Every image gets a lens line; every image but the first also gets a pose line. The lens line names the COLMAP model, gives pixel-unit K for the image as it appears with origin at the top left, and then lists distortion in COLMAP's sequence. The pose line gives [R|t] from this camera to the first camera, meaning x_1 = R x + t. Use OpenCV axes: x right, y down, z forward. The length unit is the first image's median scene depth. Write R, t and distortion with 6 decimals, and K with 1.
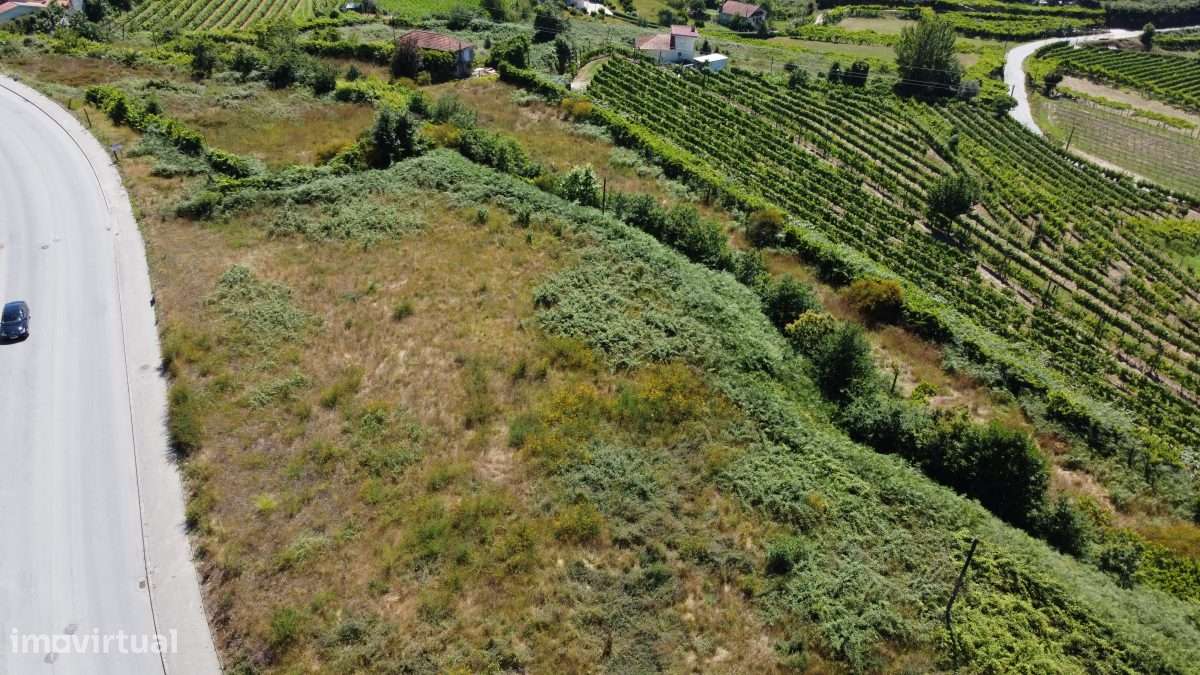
lens RADIAL K [[908.9, 0, 601.5], [0, 908.9, 336.0], [0, 0, 1]] dist [0.004606, -0.007374]
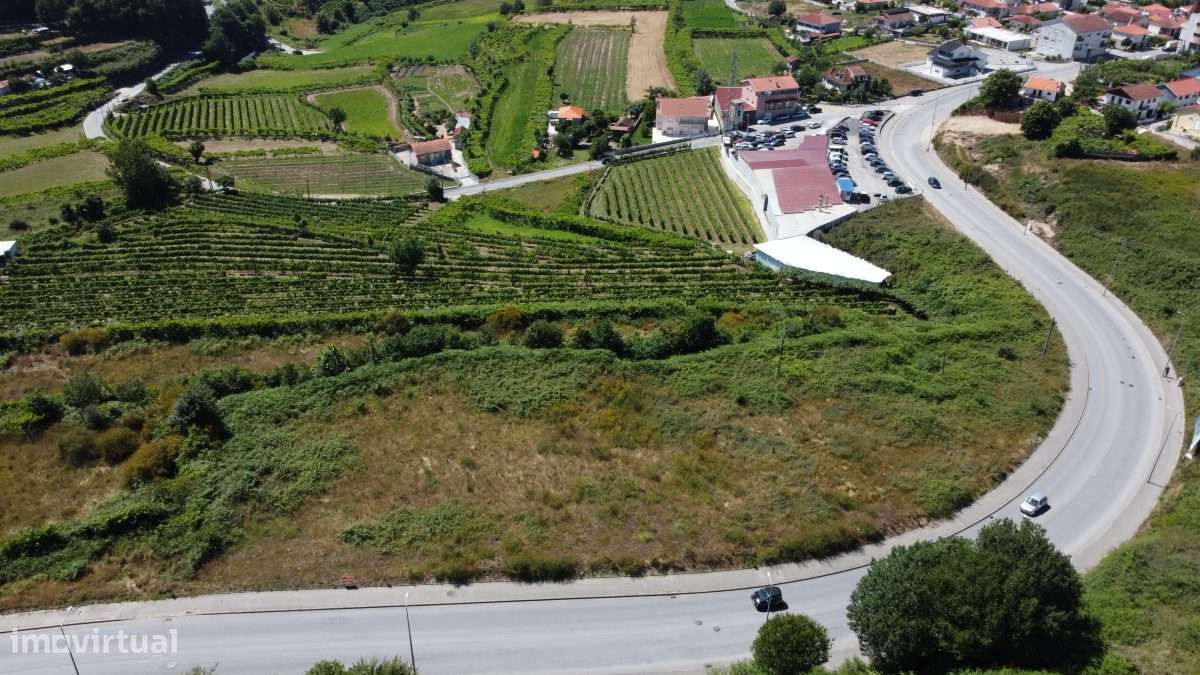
lens RADIAL K [[908.9, 0, 594.8], [0, 908.9, 335.2], [0, 0, 1]] dist [0.004606, -0.007374]
pose [[0.360216, -0.485483, 0.796587, -0.868232], [0.483138, 0.827556, 0.285882, -0.371439], [-0.798011, 0.281882, 0.532654, 0.009184]]
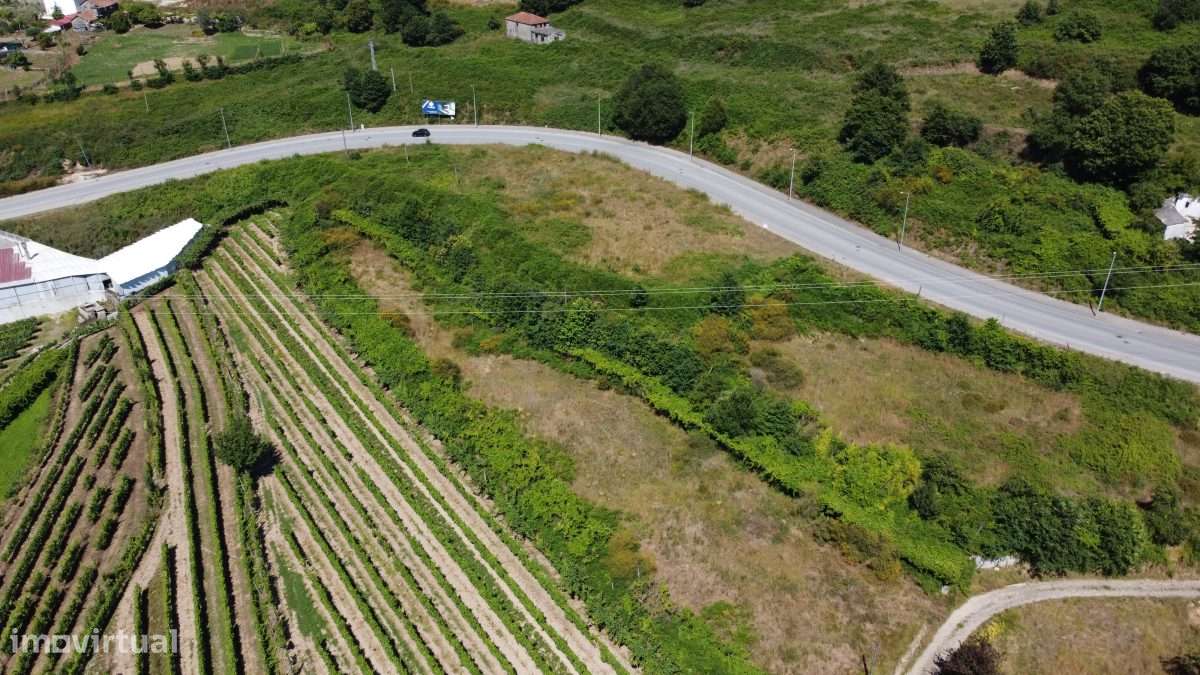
lens RADIAL K [[908.9, 0, 596.5], [0, 908.9, 334.1], [0, 0, 1]] dist [0.004606, -0.007374]
pose [[-0.995171, 0.041616, -0.088899, 0.082244], [-0.058438, 0.476499, 0.877231, -1.320734], [0.078867, 0.878190, -0.471766, 1.627172]]
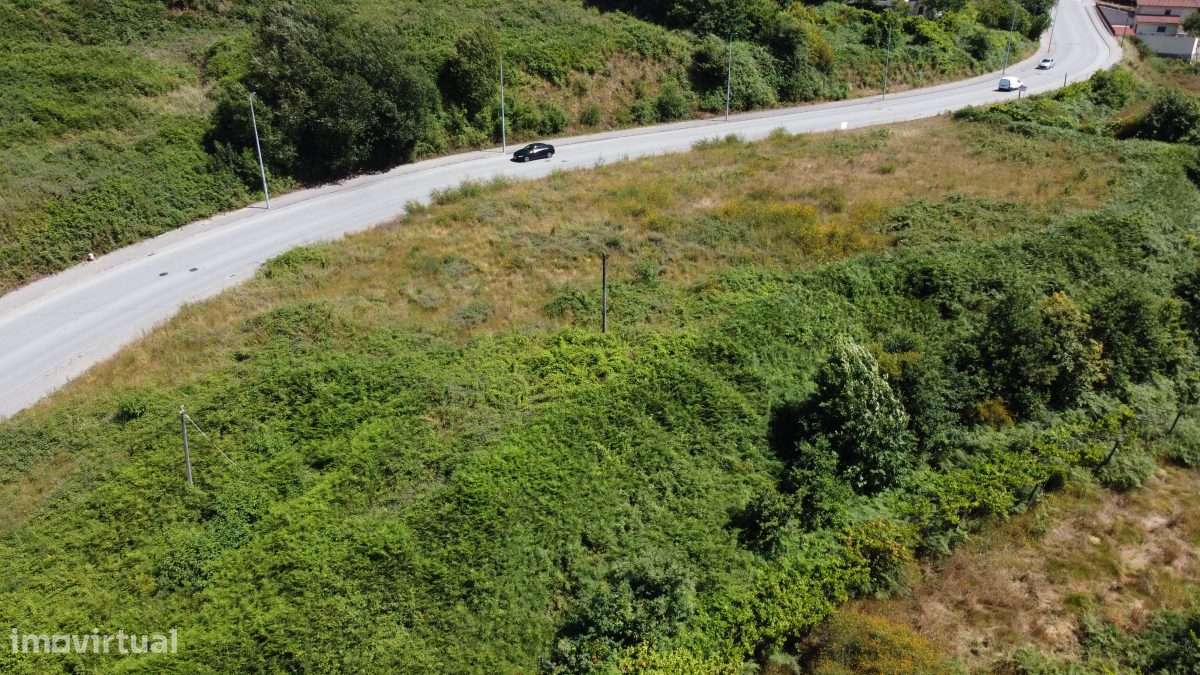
lens RADIAL K [[908.9, 0, 599.8], [0, 908.9, 335.2], [0, 0, 1]] dist [0.004606, -0.007374]
pose [[0.054059, 0.398503, -0.915572, 0.693035], [-0.525185, 0.791193, 0.313358, -0.027057], [0.849269, 0.463905, 0.252059, 0.342214]]
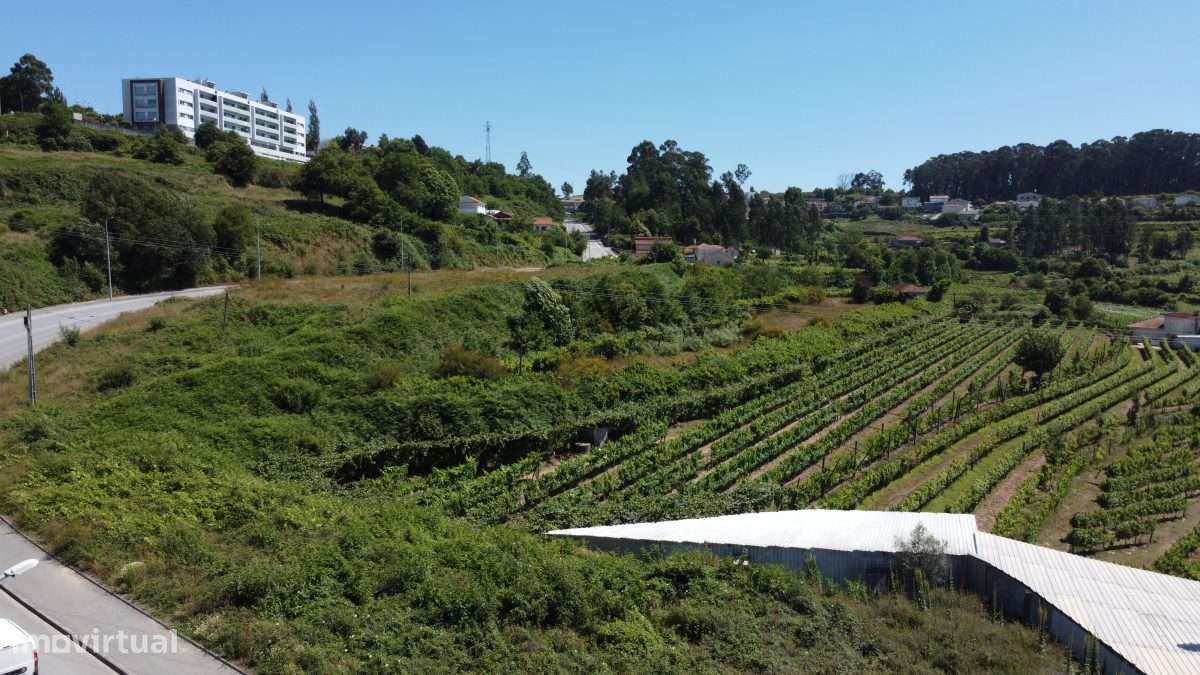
lens RADIAL K [[908.9, 0, 593.8], [0, 908.9, 335.6], [0, 0, 1]] dist [0.004606, -0.007374]
pose [[0.488958, 0.073520, -0.869203, 1.178836], [-0.456249, 0.870832, -0.182999, 0.272228], [0.743476, 0.486052, 0.459344, 0.187384]]
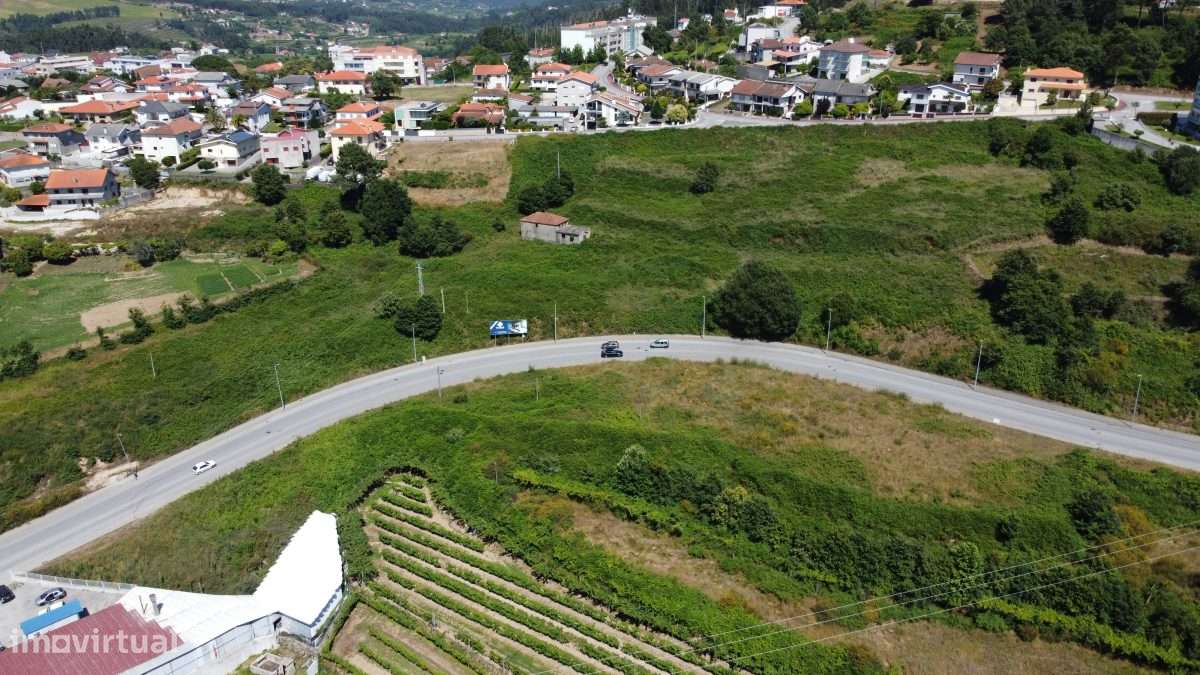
lens RADIAL K [[908.9, 0, 598.4], [0, 908.9, 337.2], [0, 0, 1]] dist [0.004606, -0.007374]
pose [[-0.900493, 0.158400, -0.404995, 0.898251], [-0.233333, 0.609898, 0.757350, -1.178417], [0.366971, 0.776488, -0.512249, 1.186373]]
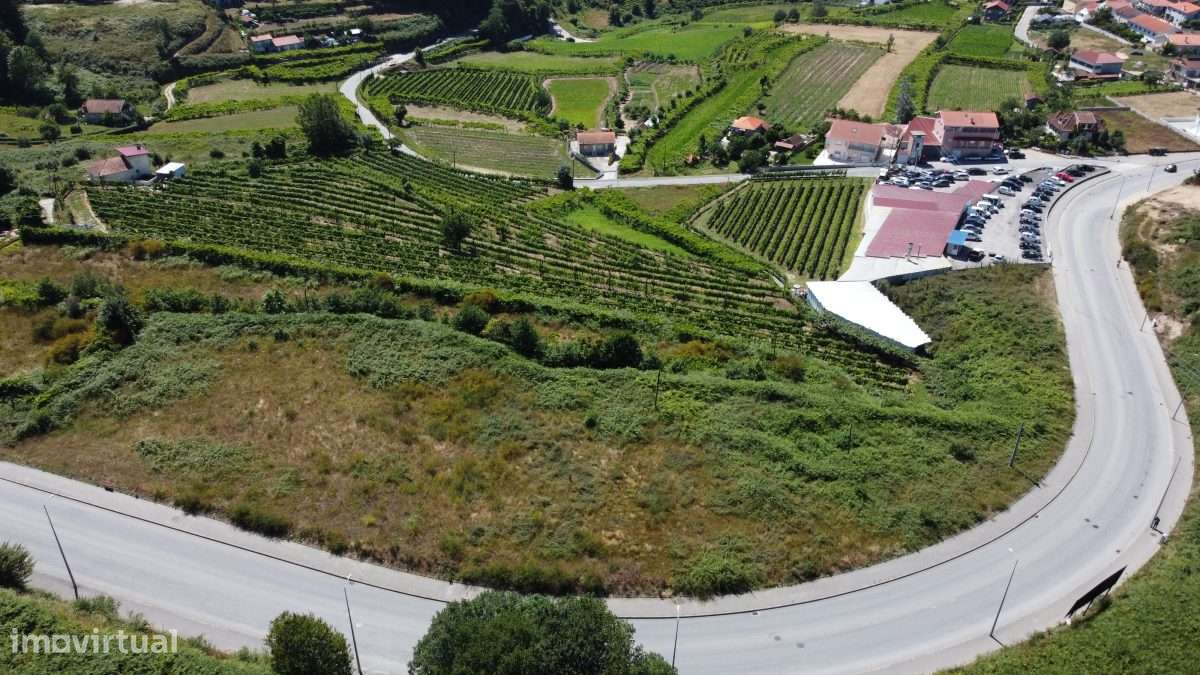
lens RADIAL K [[908.9, 0, 596.7], [0, 908.9, 333.5], [0, 0, 1]] dist [0.004606, -0.007374]
pose [[0.695449, -0.368112, 0.617126, -0.545392], [0.369807, 0.919705, 0.131857, -0.118507], [-0.616112, 0.136517, 0.775738, -0.377505]]
